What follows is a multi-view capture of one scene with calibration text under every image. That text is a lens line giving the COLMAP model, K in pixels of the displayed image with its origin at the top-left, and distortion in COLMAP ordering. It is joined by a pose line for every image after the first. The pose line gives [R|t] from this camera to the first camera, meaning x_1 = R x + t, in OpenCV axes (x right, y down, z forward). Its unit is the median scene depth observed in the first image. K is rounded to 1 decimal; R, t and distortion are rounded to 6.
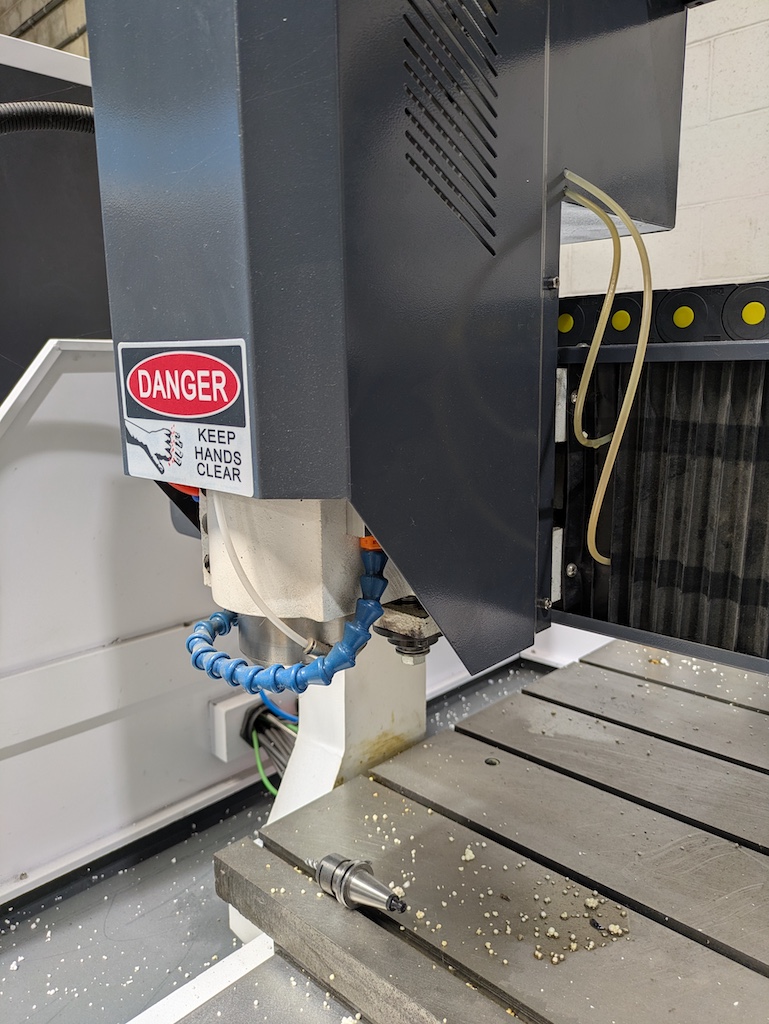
lens RADIAL K [[783.0, 0, 384.5], [0, 783.0, 512.0], [0, 0, 1]] dist [0.006429, 0.002410]
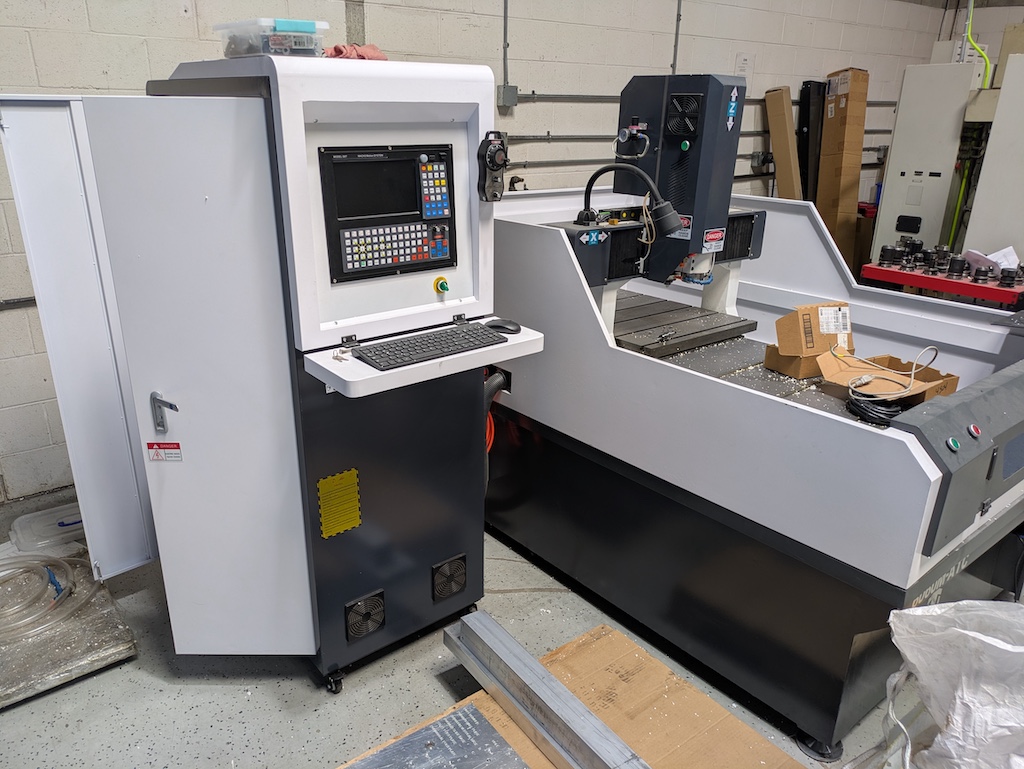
lens RADIAL K [[753.3, 0, 512.0], [0, 753.3, 384.5], [0, 0, 1]] dist [0.045604, -0.000930]
pose [[0.110746, -0.314600, 0.942742, -6.720320], [0.171748, 0.940364, 0.293631, -1.129395], [-0.978896, 0.129396, 0.158174, 1.787440]]
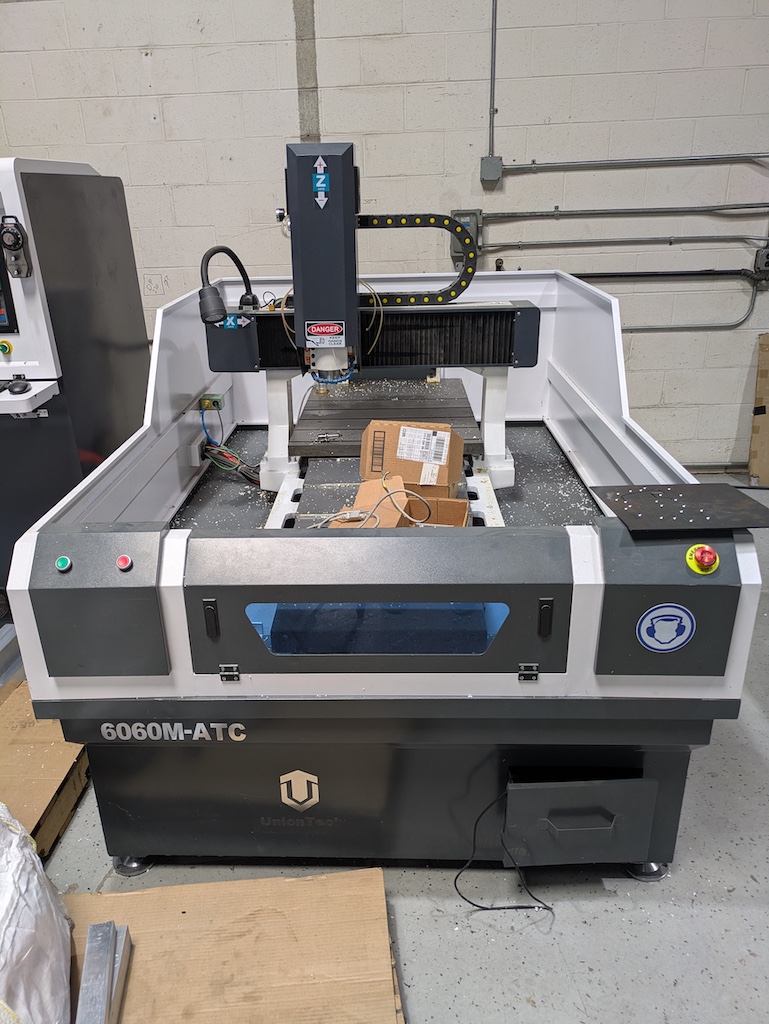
lens RADIAL K [[753.3, 0, 384.5], [0, 753.3, 512.0], [0, 0, 1]] dist [0.045604, -0.000930]
pose [[0.731287, -0.262949, 0.629347, -3.790260], [0.141934, 0.961169, 0.236664, -0.121341], [-0.667139, -0.083744, 0.740211, -3.537007]]
